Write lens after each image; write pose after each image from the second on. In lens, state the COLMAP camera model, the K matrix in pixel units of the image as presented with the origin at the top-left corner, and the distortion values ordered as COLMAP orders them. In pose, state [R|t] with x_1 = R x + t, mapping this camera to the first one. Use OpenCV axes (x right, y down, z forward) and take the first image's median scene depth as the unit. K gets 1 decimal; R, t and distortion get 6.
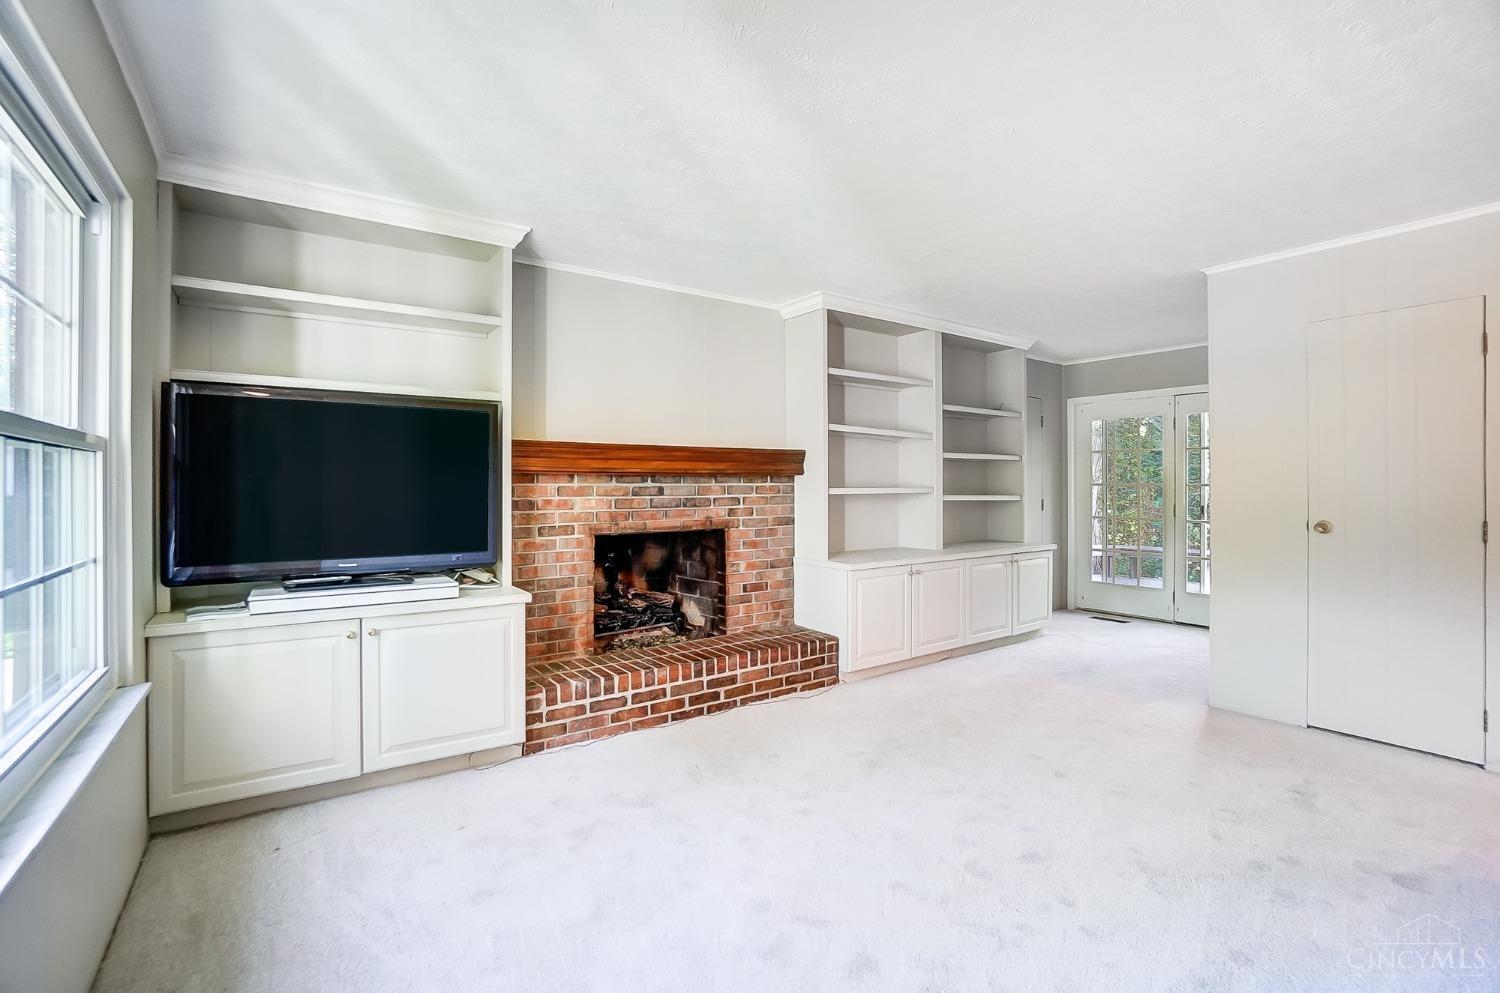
lens RADIAL K [[668.1, 0, 741.6], [0, 668.1, 494.4], [0, 0, 1]] dist [-0.069680, 0.023190]
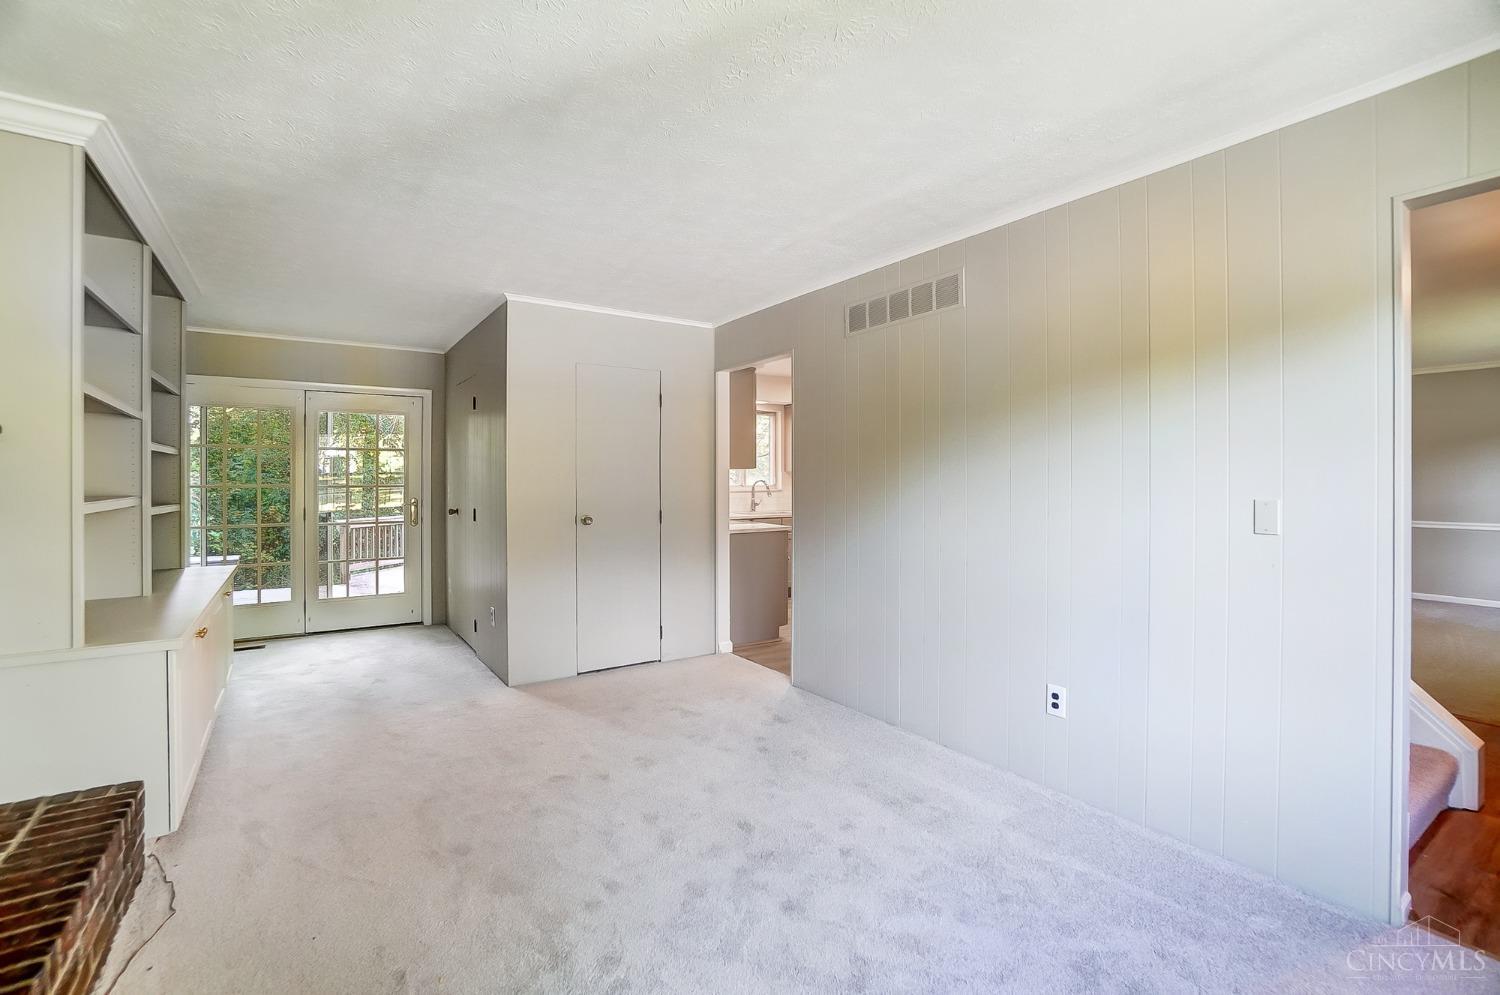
lens RADIAL K [[668.1, 0, 741.6], [0, 668.1, 495.4], [0, 0, 1]] dist [-0.069680, 0.023190]
pose [[0.022002, -0.025929, 0.999422, -0.388449], [0.013076, 0.999586, 0.025646, -0.026700], [-0.999672, 0.012504, 0.022332, 0.550447]]
